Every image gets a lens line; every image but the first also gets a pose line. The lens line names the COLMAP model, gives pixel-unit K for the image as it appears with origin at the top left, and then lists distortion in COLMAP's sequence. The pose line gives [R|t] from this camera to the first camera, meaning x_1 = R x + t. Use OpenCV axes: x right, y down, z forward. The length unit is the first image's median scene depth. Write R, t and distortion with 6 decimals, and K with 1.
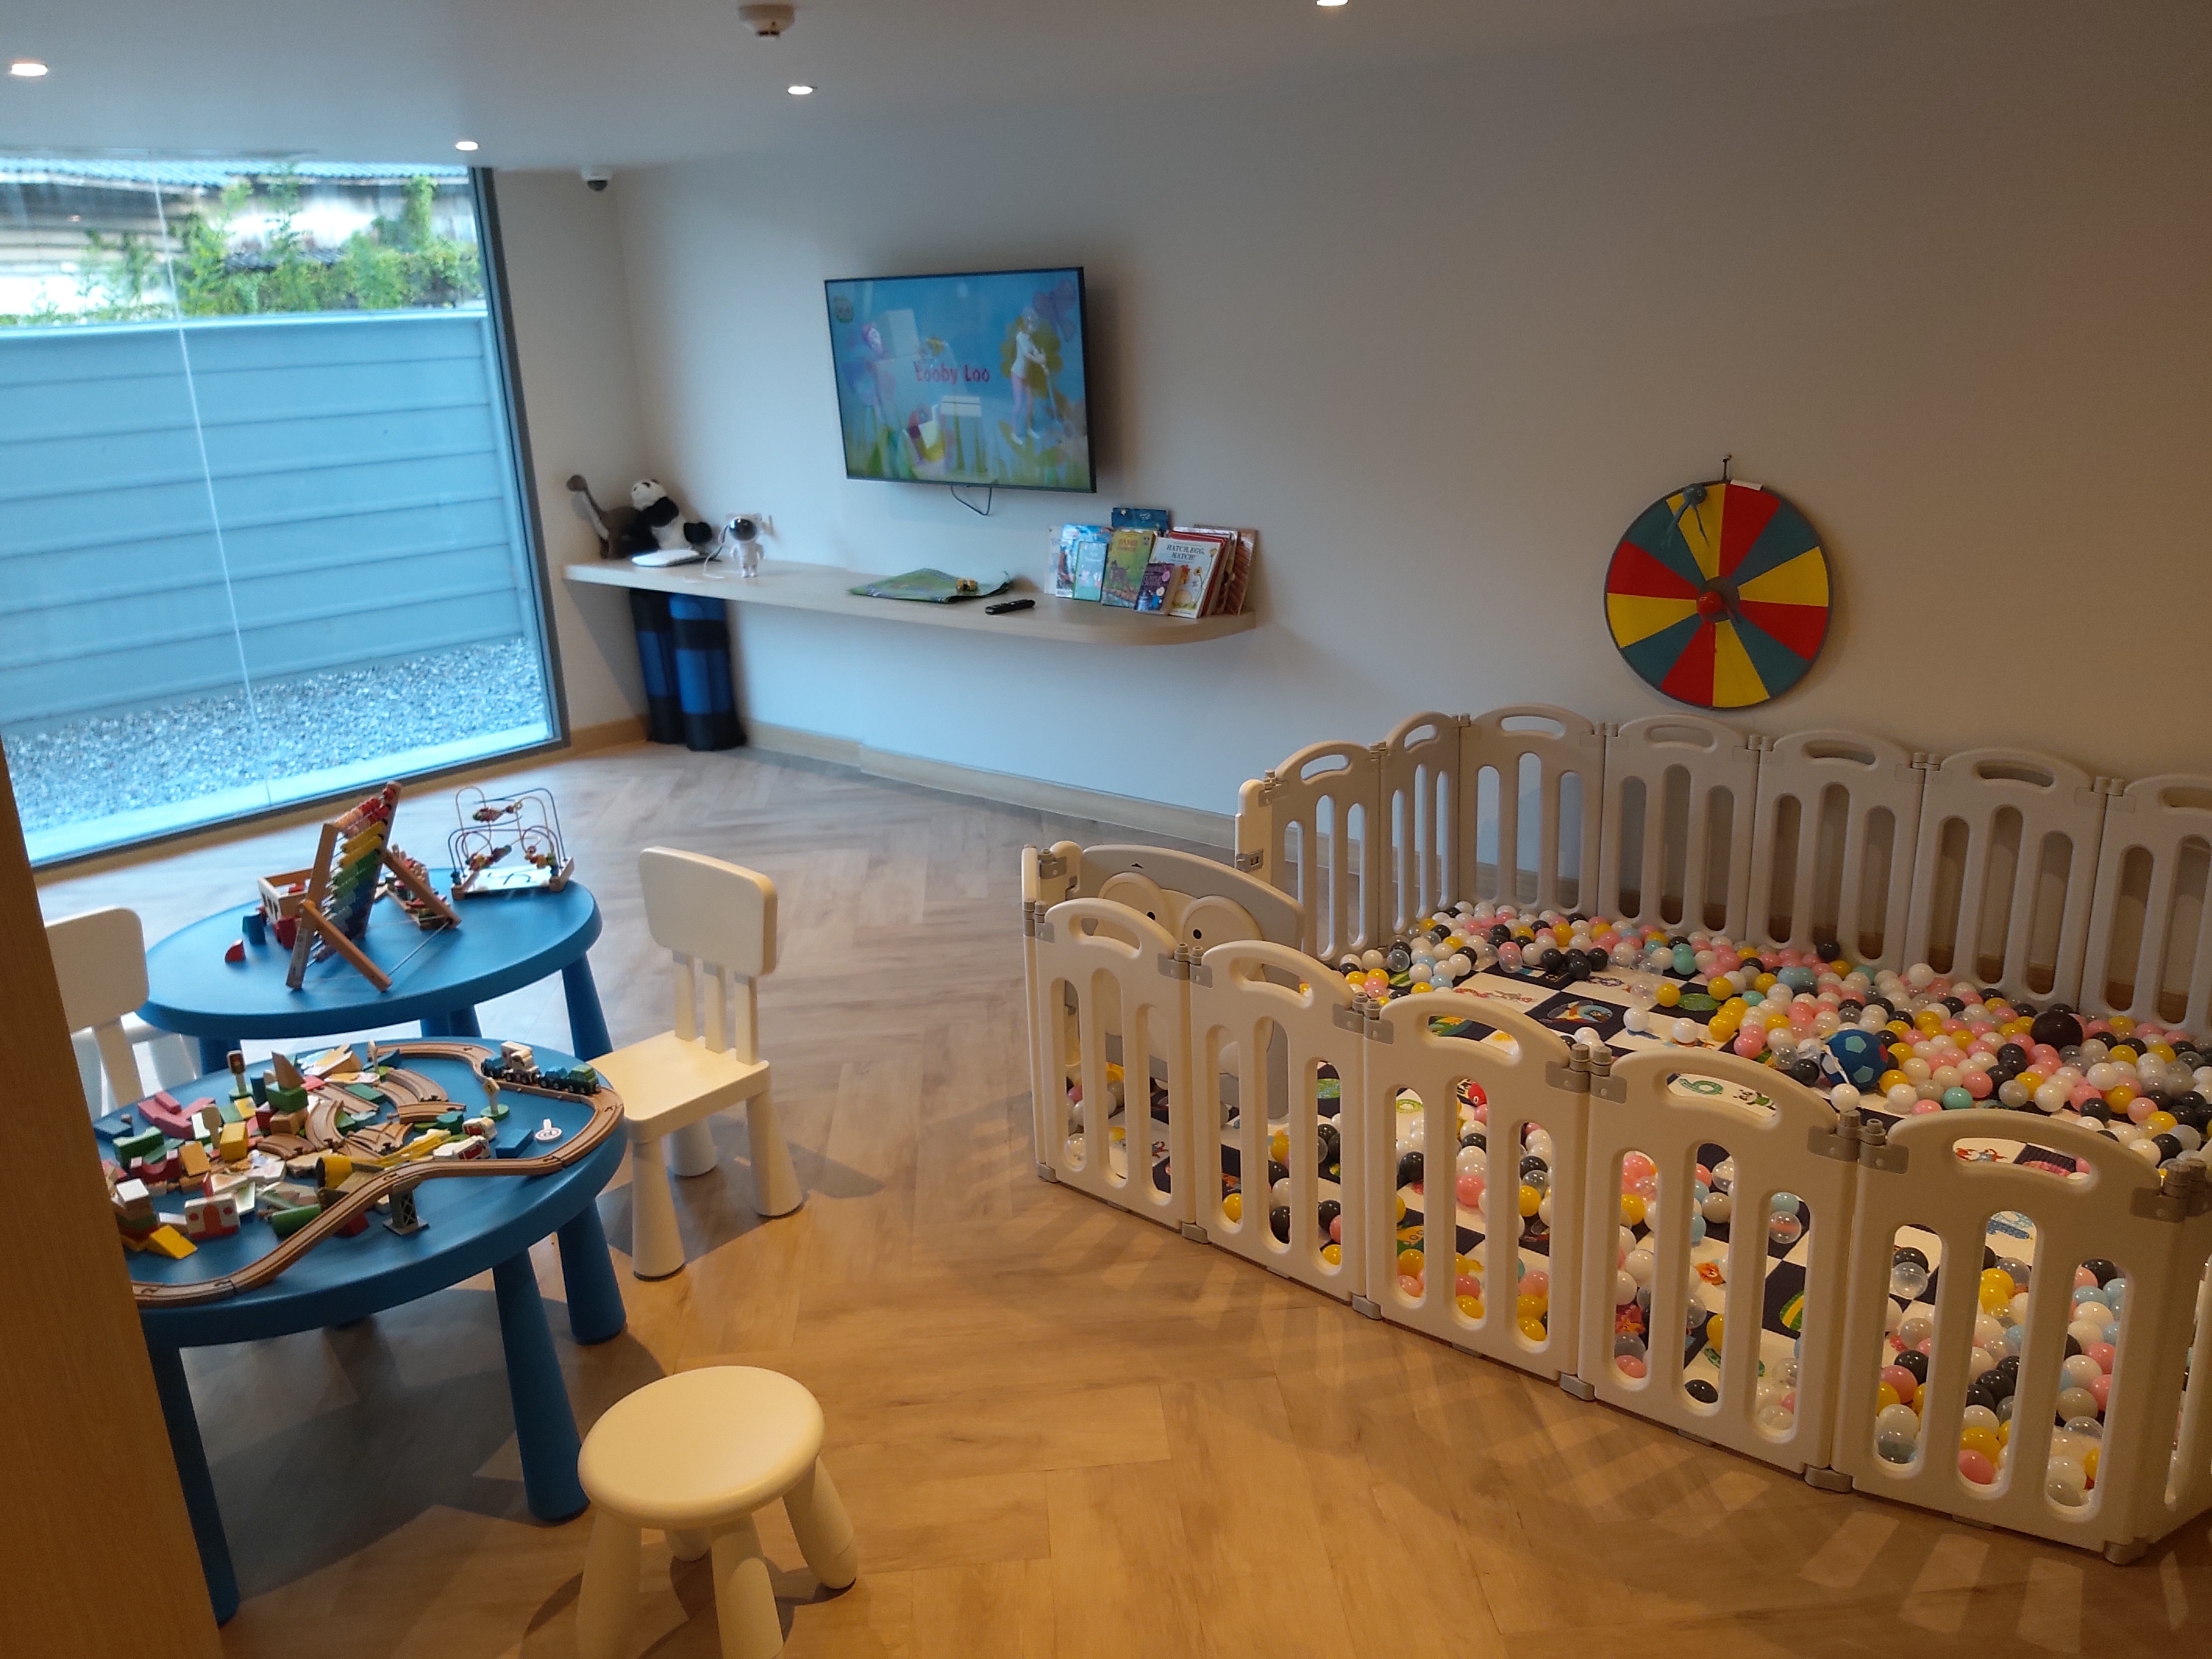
lens RADIAL K [[1731.8, 0, 1104.9], [0, 1731.8, 836.2], [0, 0, 1]] dist [0.070166, -0.118064]
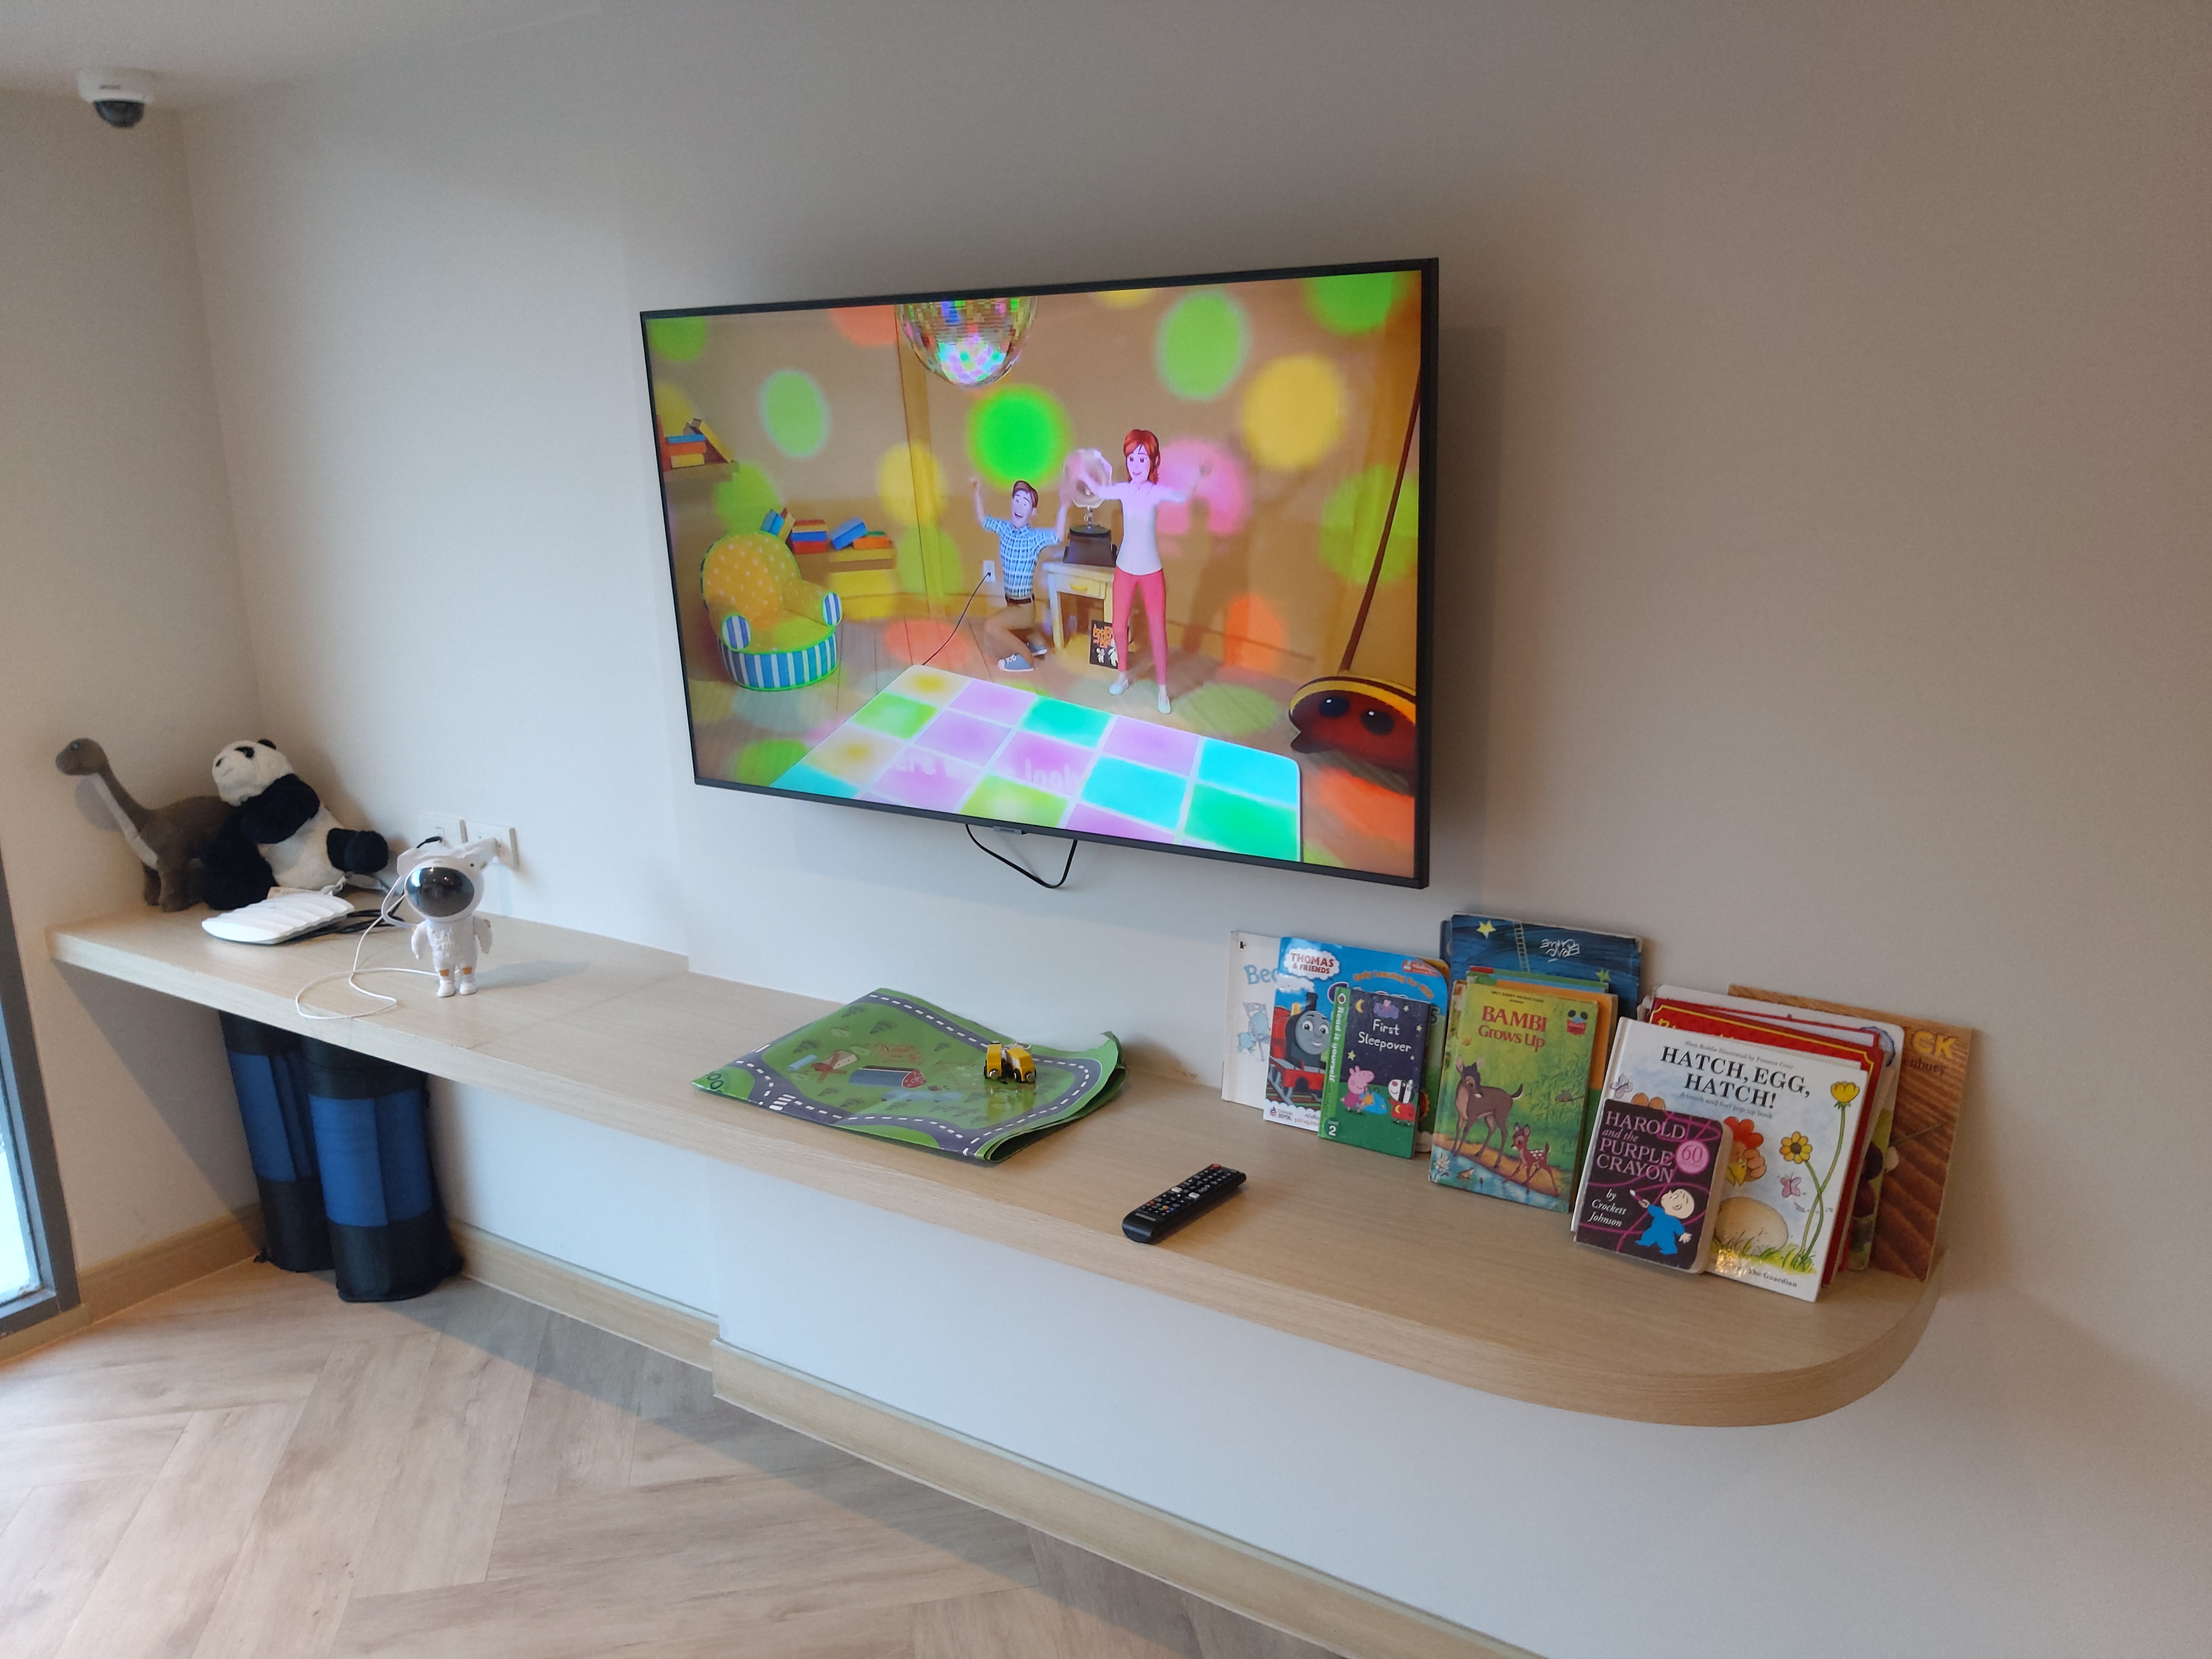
lens RADIAL K [[1731.8, 0, 1076.7], [0, 1731.8, 834.0], [0, 0, 1]] dist [0.070166, -0.118064]
pose [[0.994564, -0.011418, 0.103496, -0.144396], [0.017876, 0.997935, -0.061687, -0.238100], [-0.102578, 0.063202, 0.992715, 0.825573]]
